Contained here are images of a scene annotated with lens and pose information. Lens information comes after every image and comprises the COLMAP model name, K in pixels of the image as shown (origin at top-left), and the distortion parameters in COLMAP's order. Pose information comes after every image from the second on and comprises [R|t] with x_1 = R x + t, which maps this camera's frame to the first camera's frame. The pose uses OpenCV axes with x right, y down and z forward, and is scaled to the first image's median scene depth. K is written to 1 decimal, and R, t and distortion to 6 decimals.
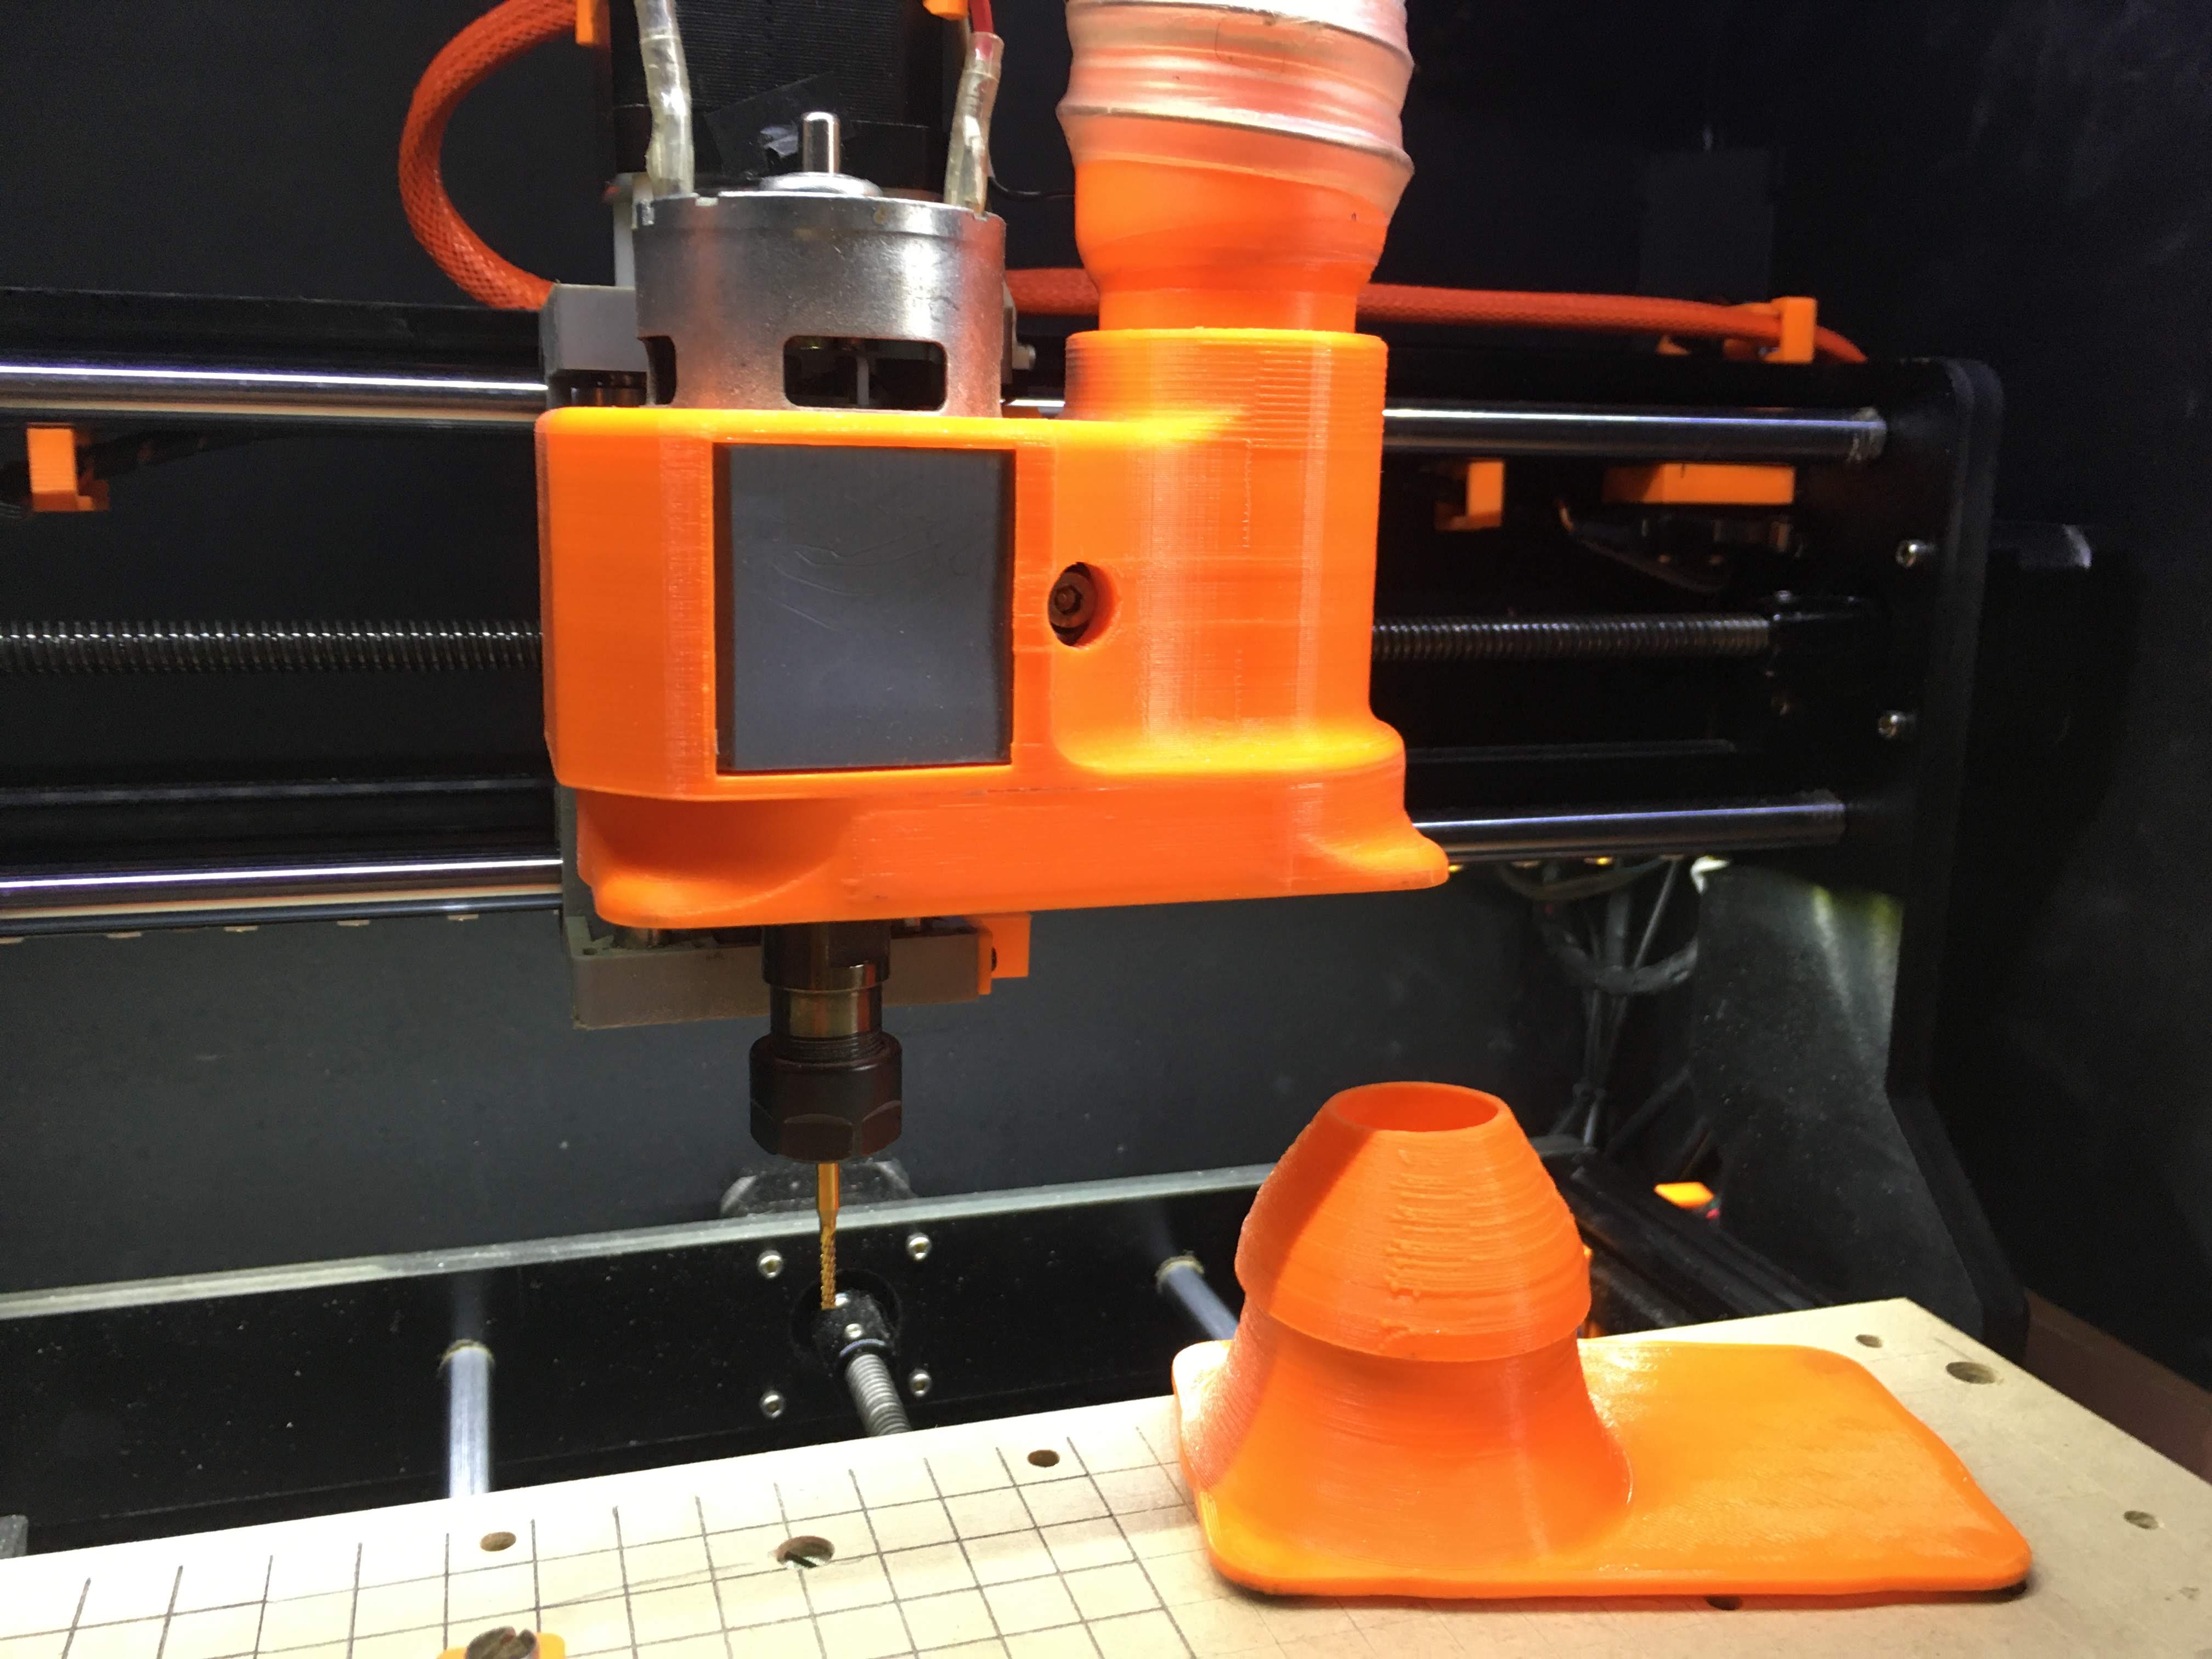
lens RADIAL K [[1945.2, 0, 1106.0], [0, 1945.2, 829.5], [0, 0, 1]] dist [0.075826, -0.119500]
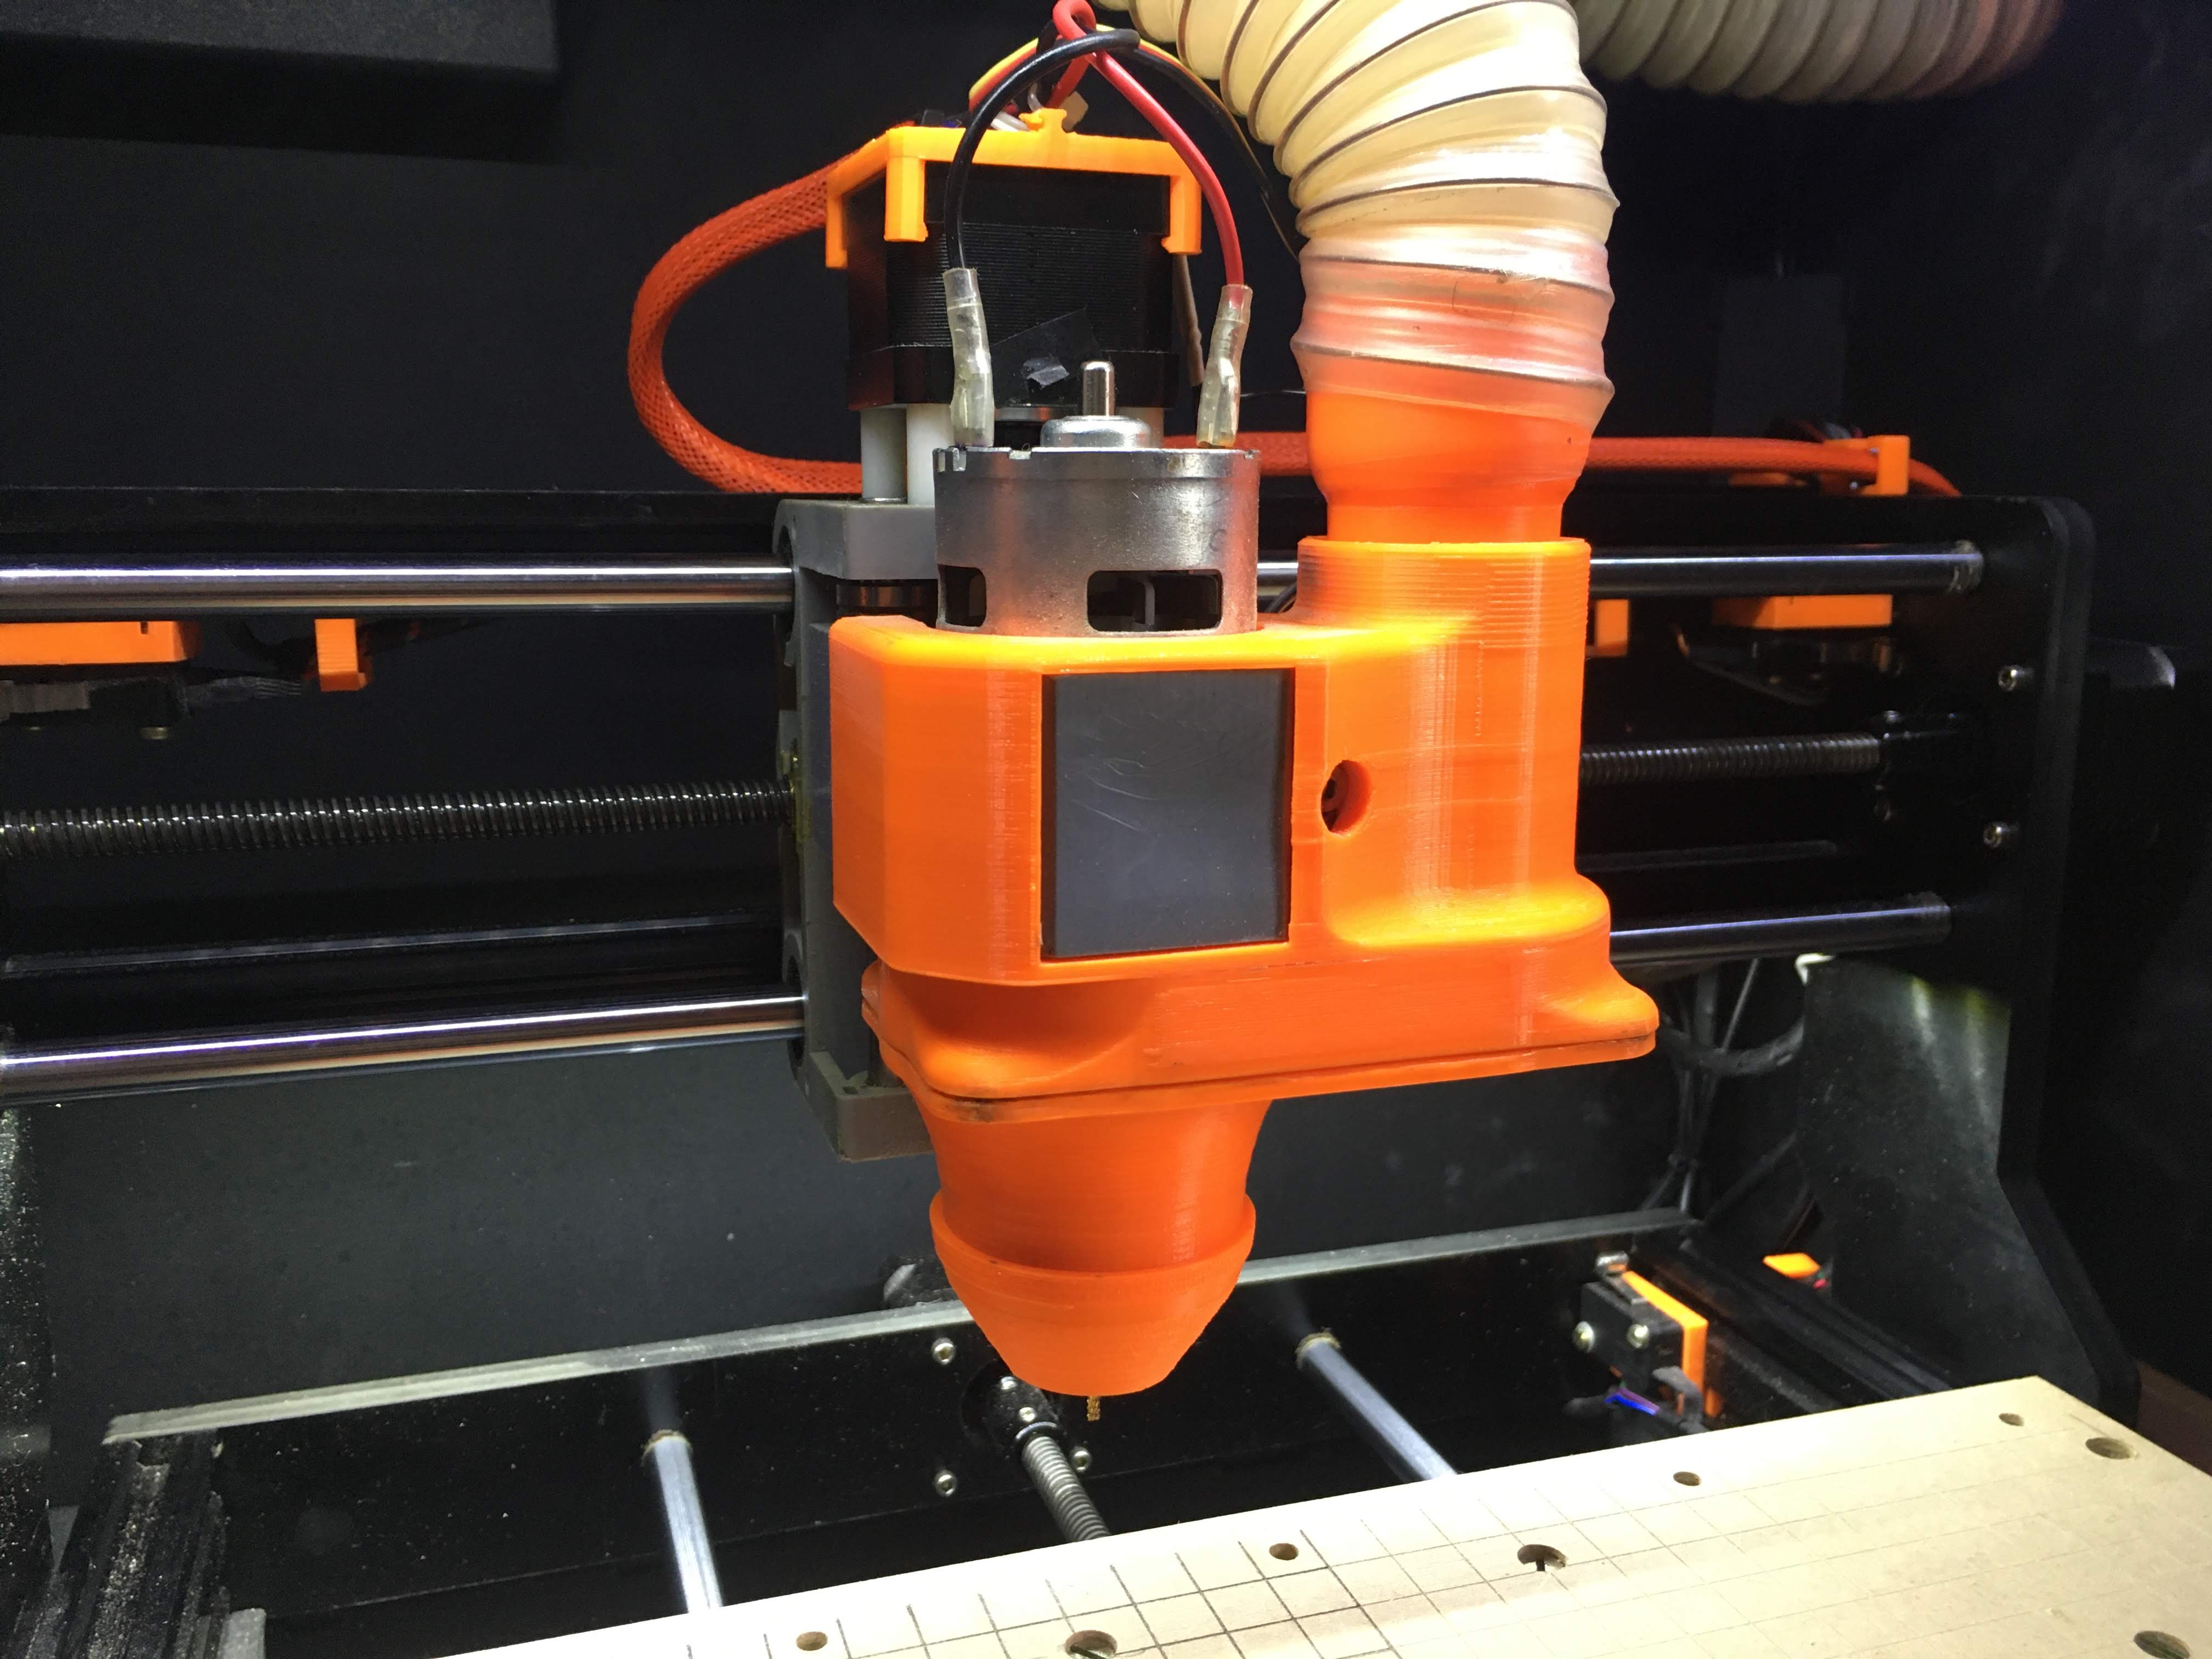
lens RADIAL K [[1945.2, 0, 1106.0], [0, 1945.2, 829.5], [0, 0, 1]] dist [0.075826, -0.119500]
pose [[0.999797, -0.017818, 0.009389, -0.123167], [0.017930, 0.999767, -0.011992, -0.065461], [-0.009173, 0.012157, 0.999884, -0.093199]]
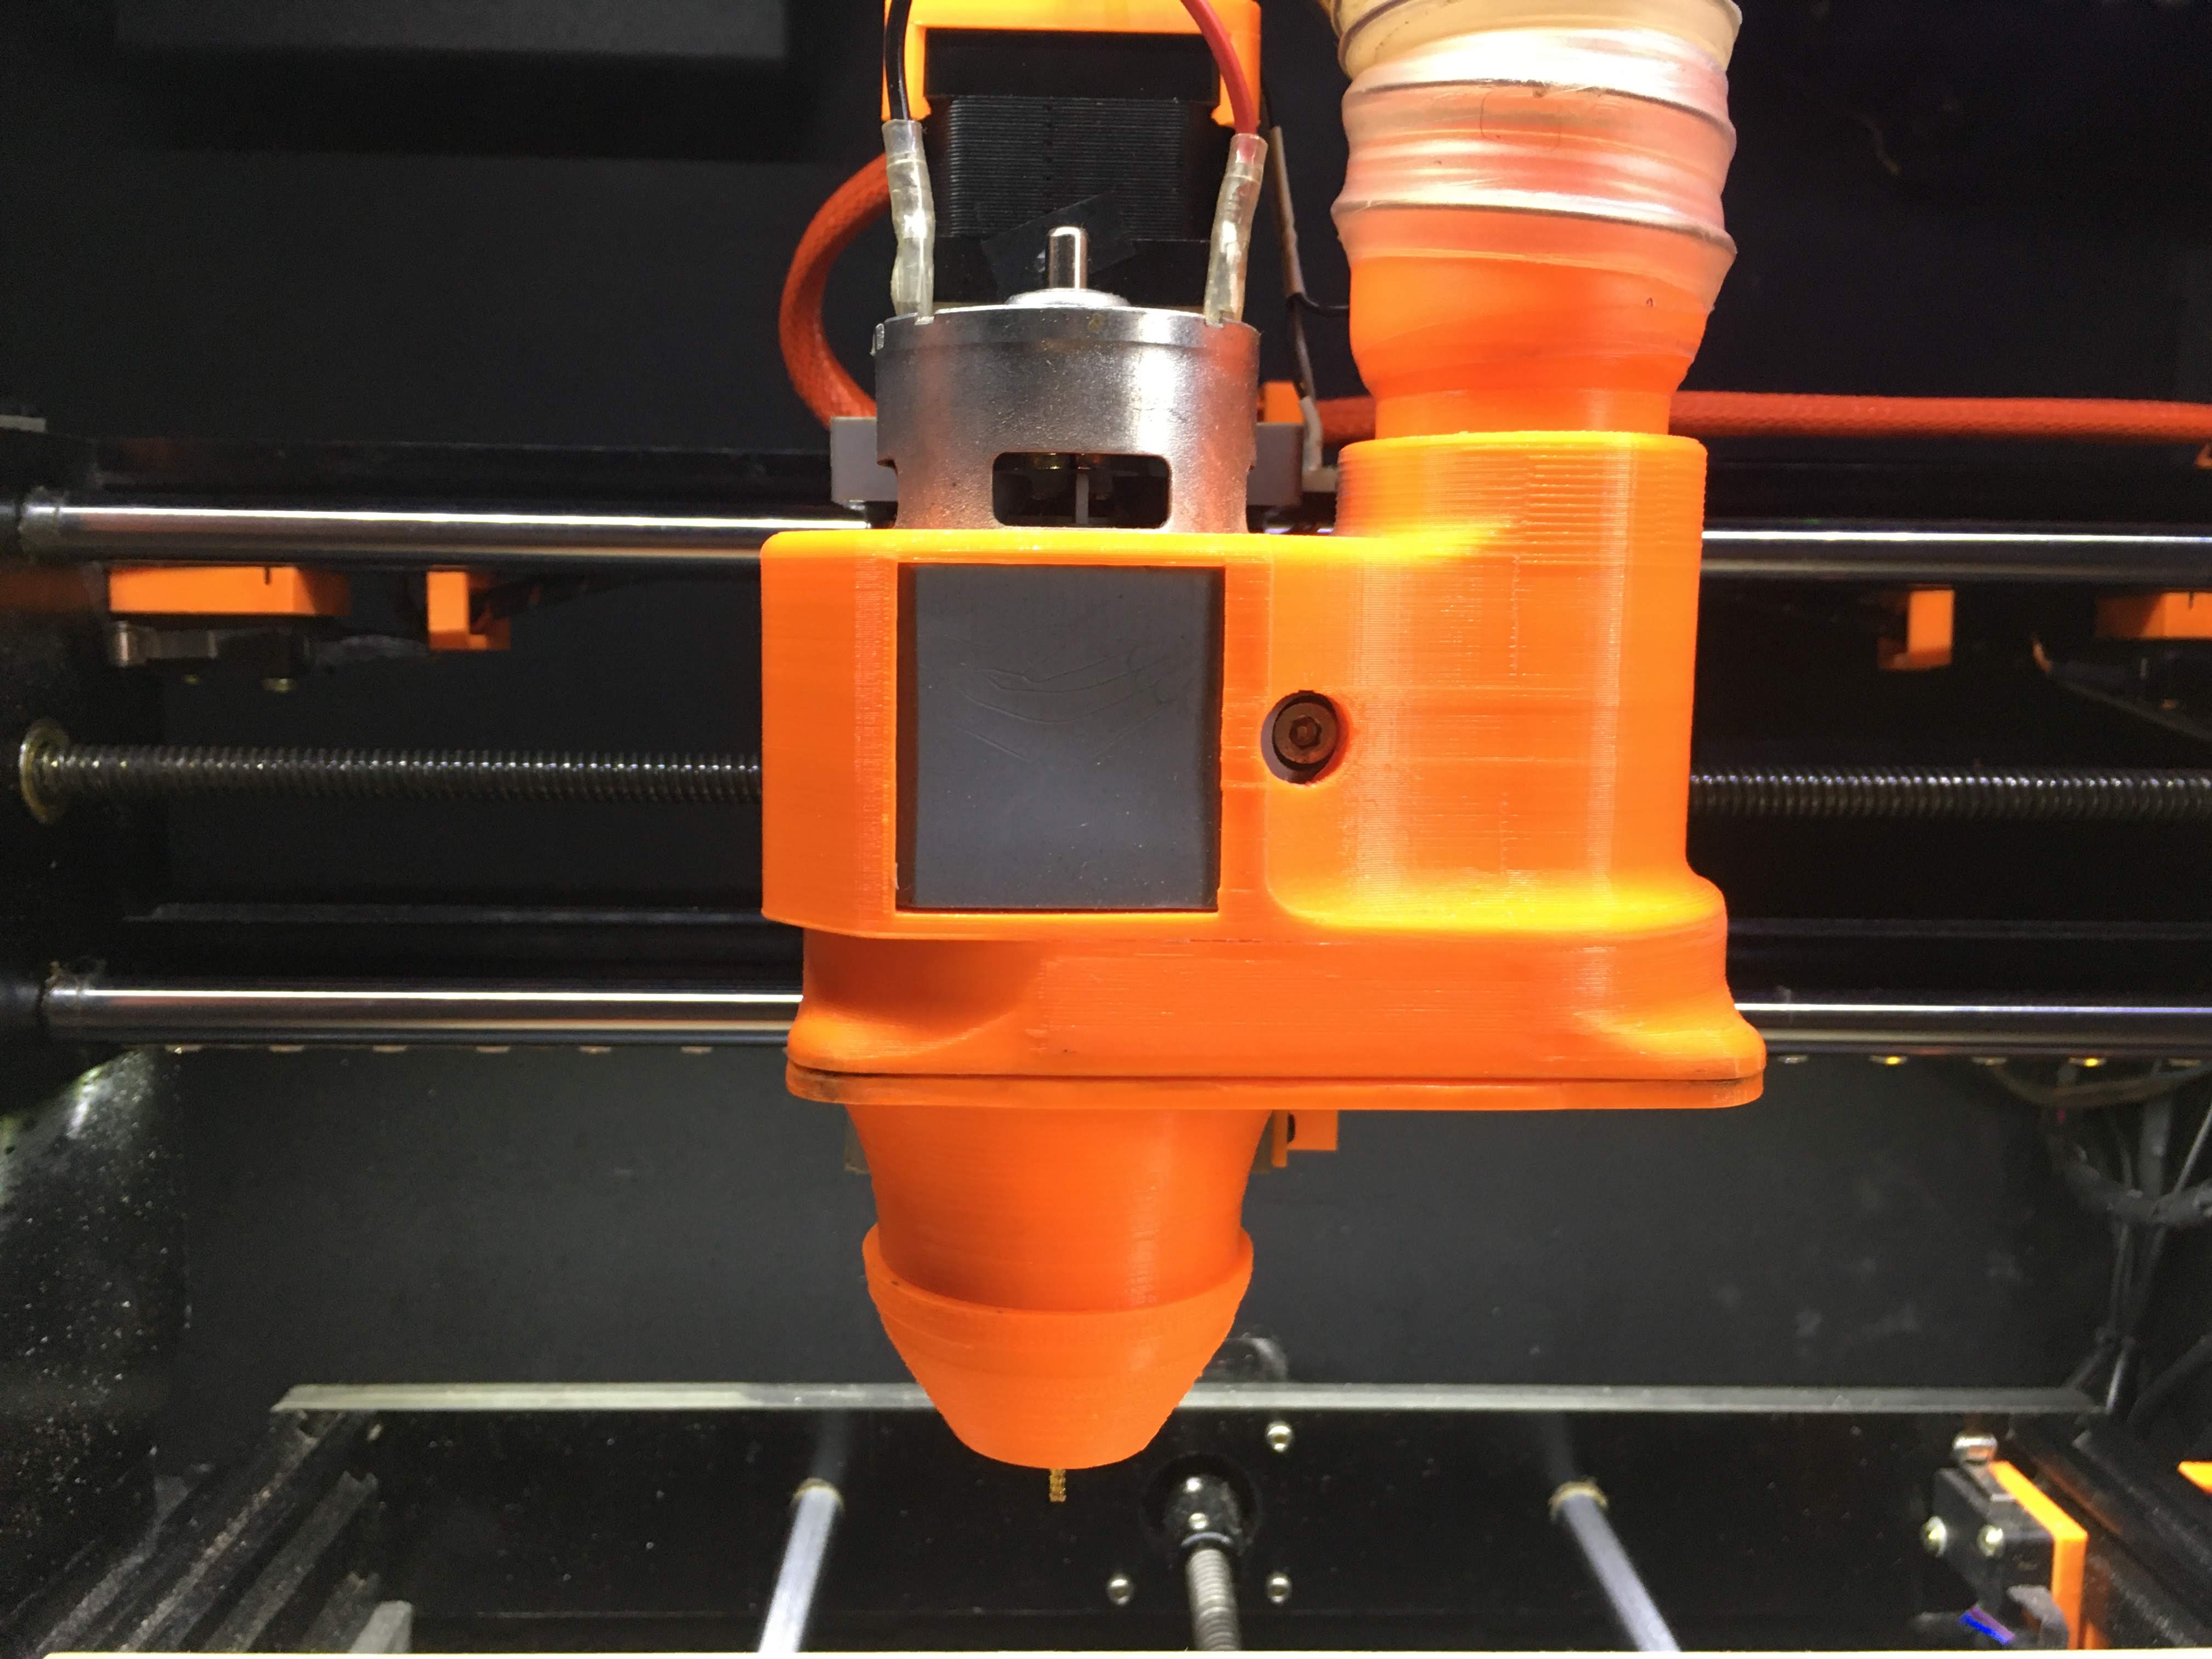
lens RADIAL K [[1945.2, 0, 1106.0], [0, 1945.2, 829.5], [0, 0, 1]] dist [0.075826, -0.119500]
pose [[0.957712, 0.023943, -0.286730, 0.121027], [-0.046946, 0.996181, -0.073620, -0.001852], [0.283872, 0.083968, 0.955179, 0.090956]]
